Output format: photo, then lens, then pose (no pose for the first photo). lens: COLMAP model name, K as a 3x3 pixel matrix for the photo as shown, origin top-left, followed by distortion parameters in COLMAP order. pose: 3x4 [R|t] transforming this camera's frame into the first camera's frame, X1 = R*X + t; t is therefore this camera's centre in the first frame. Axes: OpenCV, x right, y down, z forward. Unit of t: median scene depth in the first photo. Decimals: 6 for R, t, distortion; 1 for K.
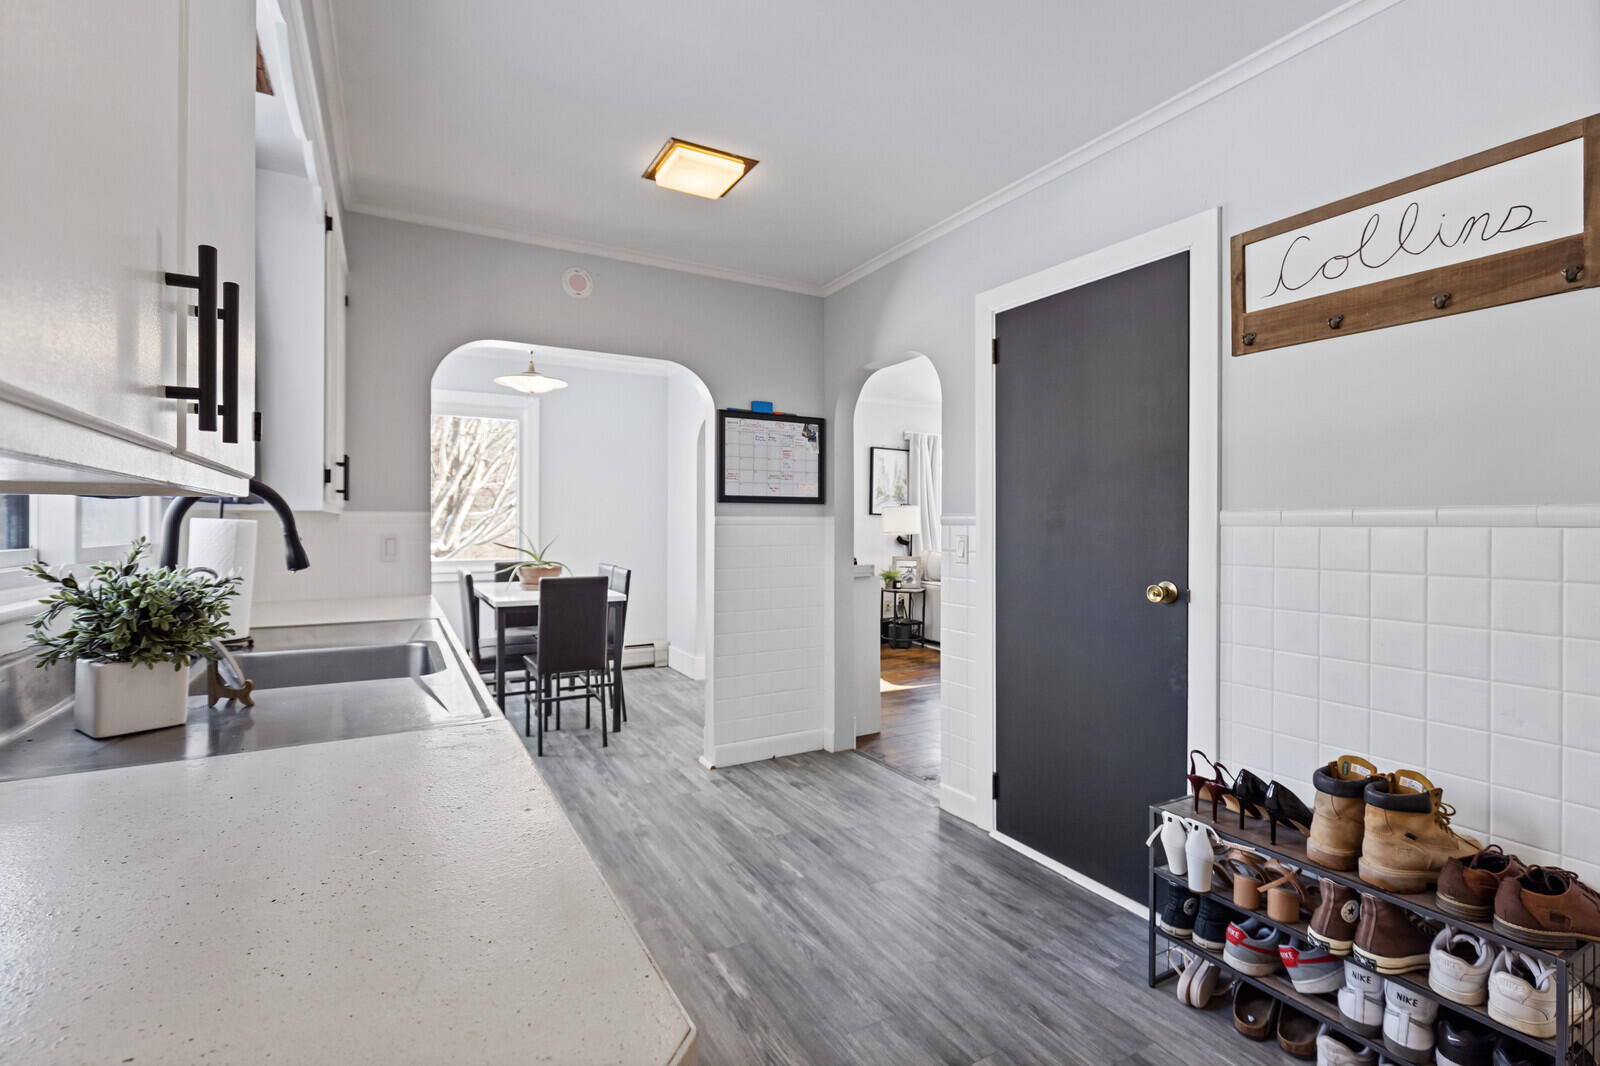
lens RADIAL K [[724.1, 0, 800.6], [0, 724.1, 524.2], [0, 0, 1]] dist [-0.000140, -0.001339]
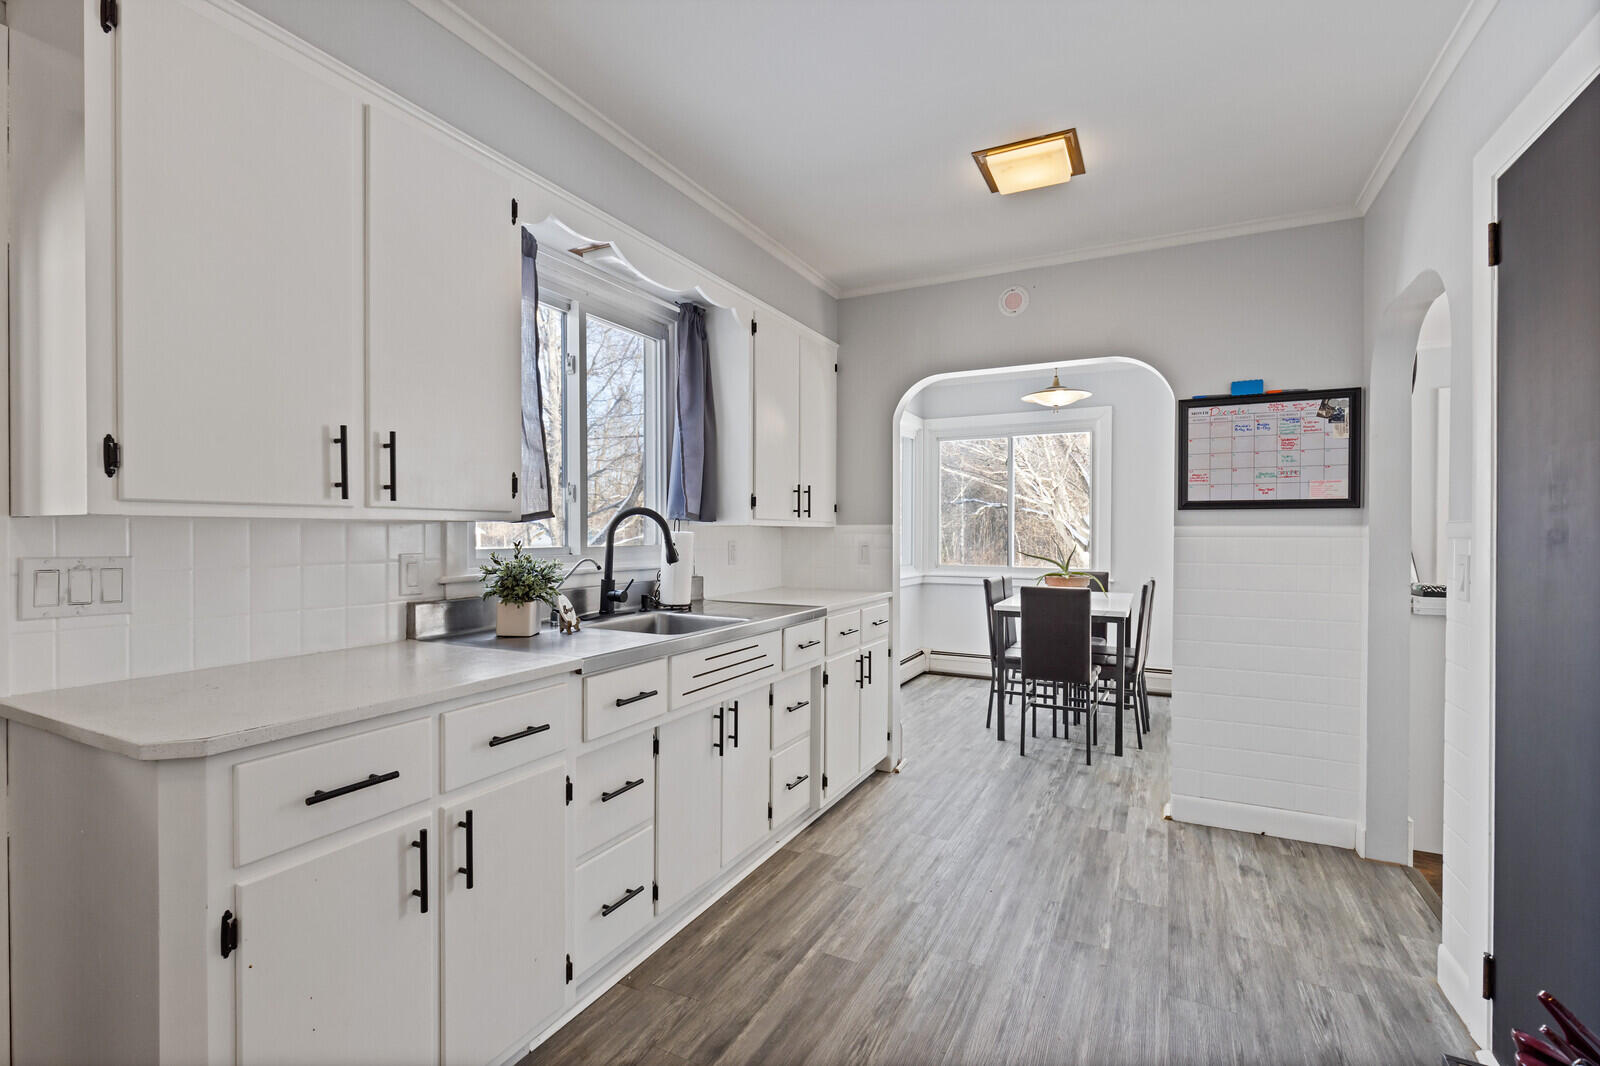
lens RADIAL K [[724.1, 0, 788.8], [0, 724.1, 539.2], [0, 0, 1]] dist [-0.000140, -0.001339]
pose [[0.542633, 0.007444, -0.839937, 0.350751], [-0.002214, 0.999970, 0.007432, -0.000961], [0.839967, -0.002173, 0.542633, 0.152095]]
